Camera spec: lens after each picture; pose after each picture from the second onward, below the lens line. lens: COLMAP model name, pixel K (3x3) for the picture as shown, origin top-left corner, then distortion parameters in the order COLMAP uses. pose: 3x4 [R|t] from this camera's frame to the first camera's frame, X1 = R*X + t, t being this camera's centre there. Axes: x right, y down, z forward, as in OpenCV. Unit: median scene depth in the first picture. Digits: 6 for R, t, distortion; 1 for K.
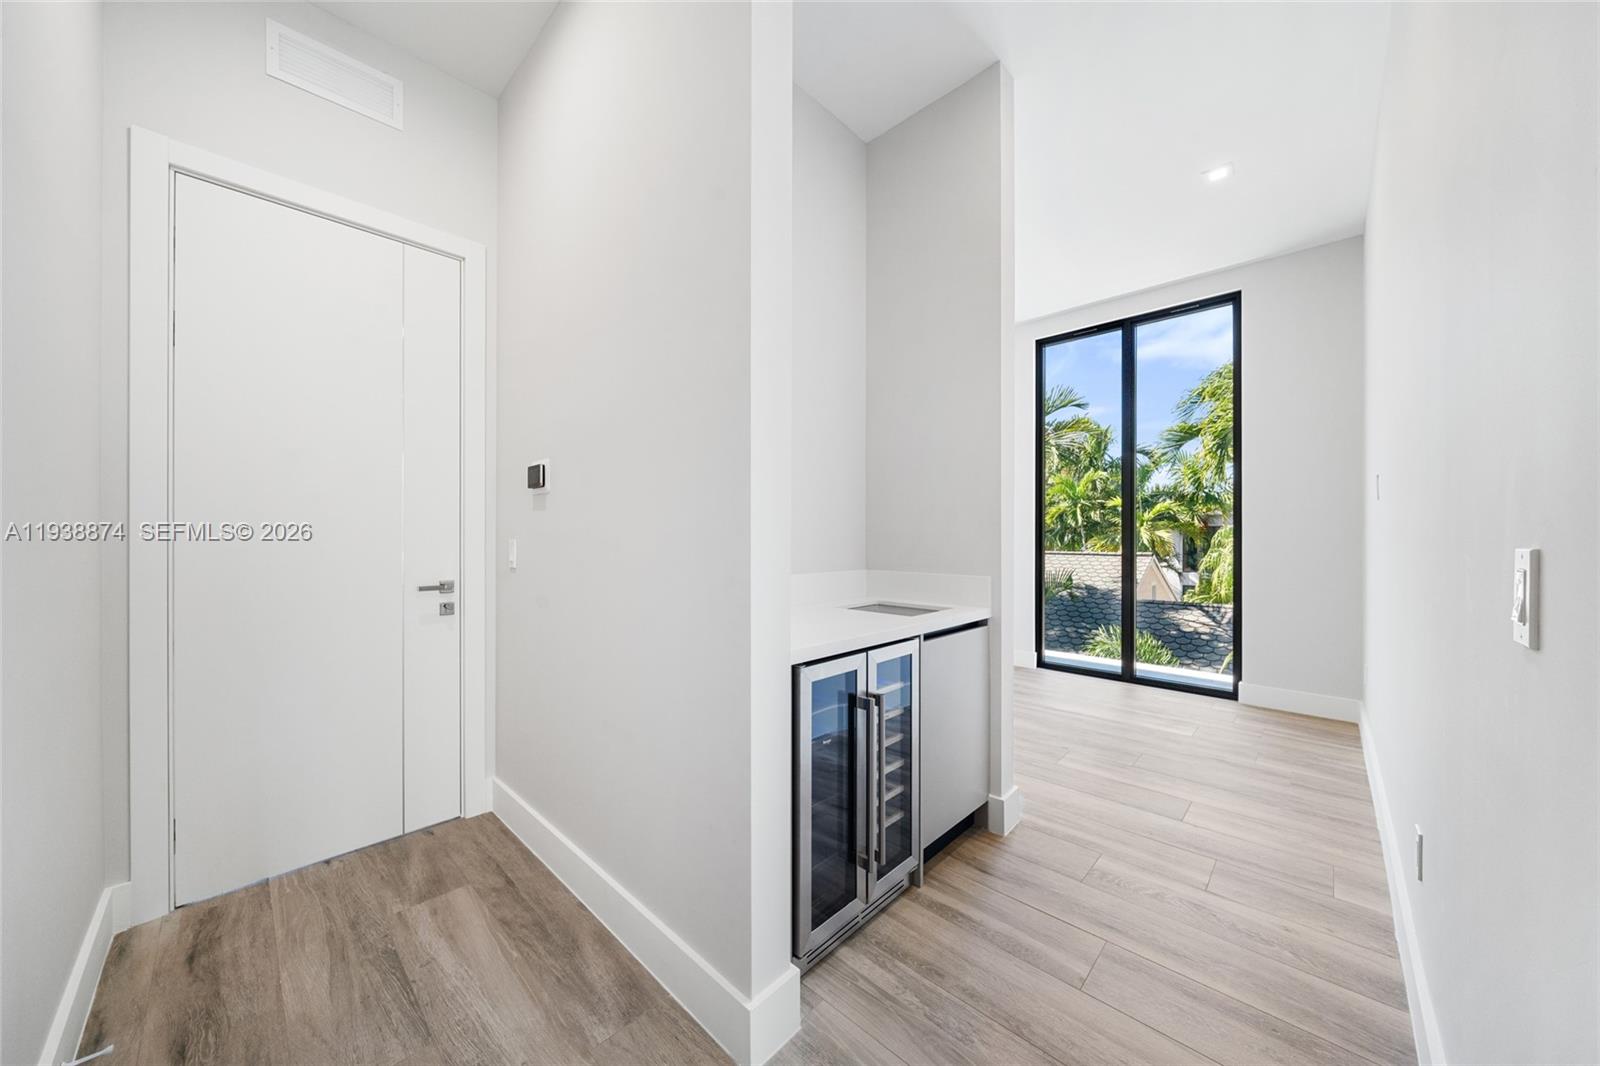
lens RADIAL K [[547.8, 0, 792.9], [0, 547.8, 536.9], [0, 0, 1]] dist [-0.001555, -0.000005]
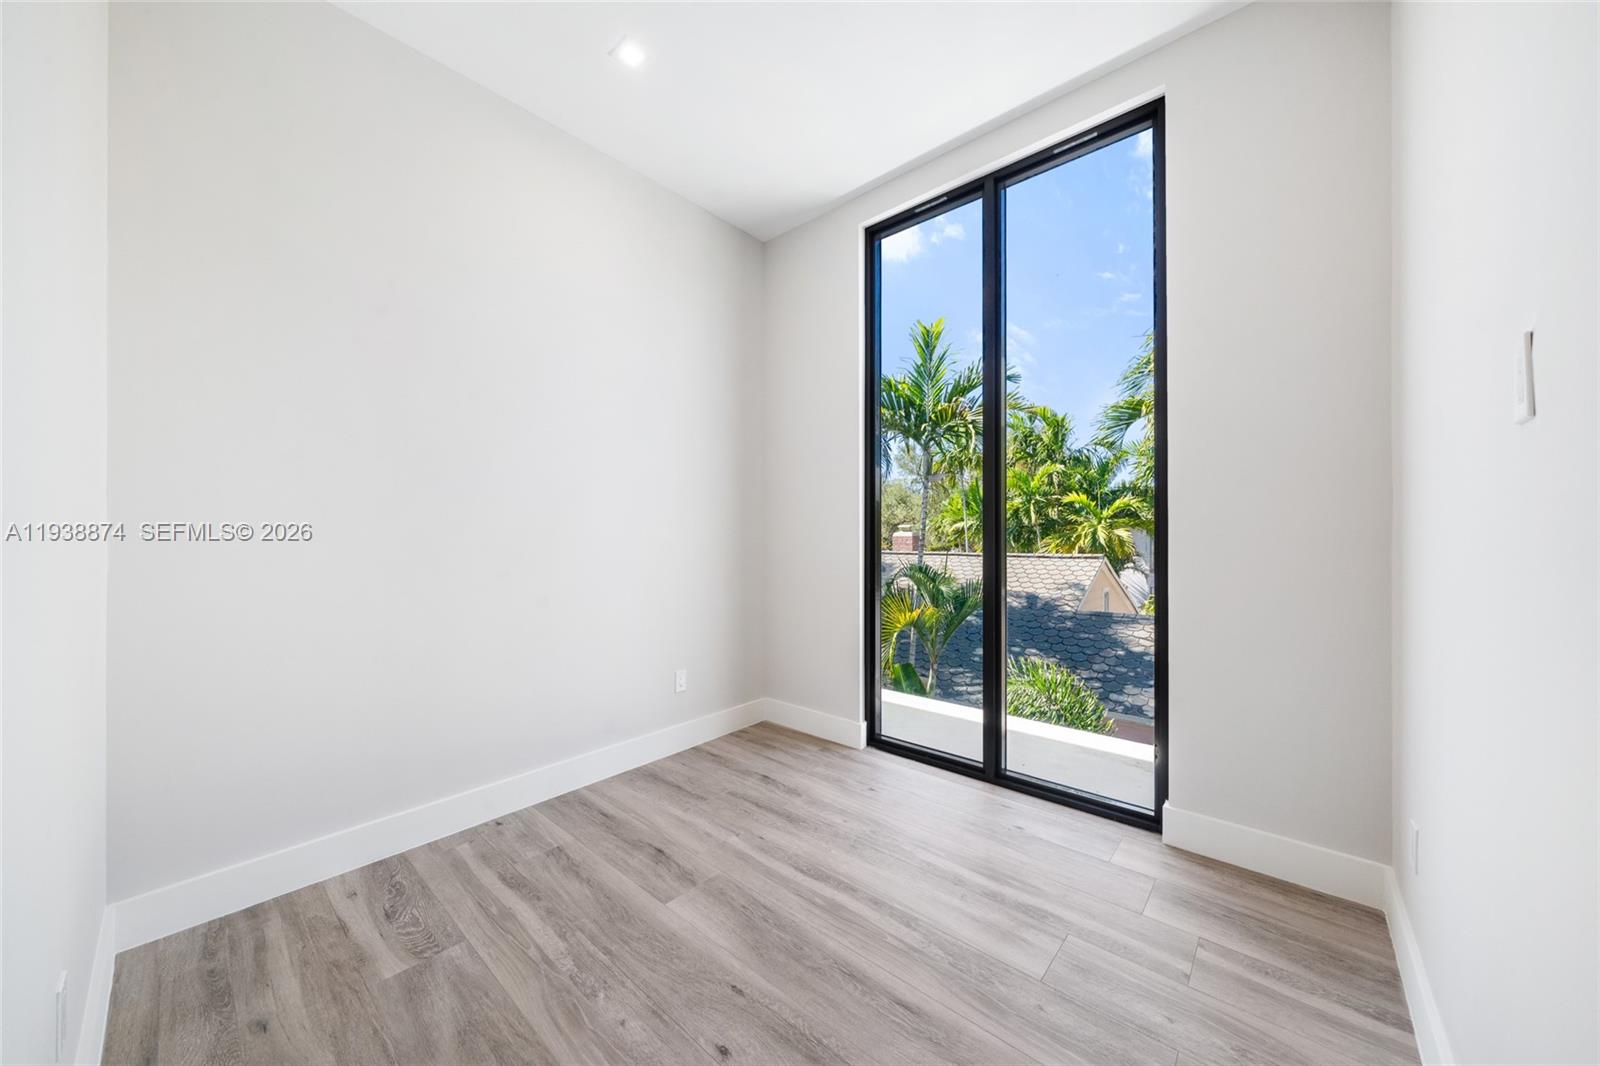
lens RADIAL K [[547.8, 0, 807.3], [0, 547.8, 535.5], [0, 0, 1]] dist [-0.001555, -0.000005]
pose [[0.998852, -0.004100, 0.047725, 0.109976], [0.004267, 0.999985, -0.003388, 0.000013], [-0.047710, 0.003588, 0.998855, 0.118744]]
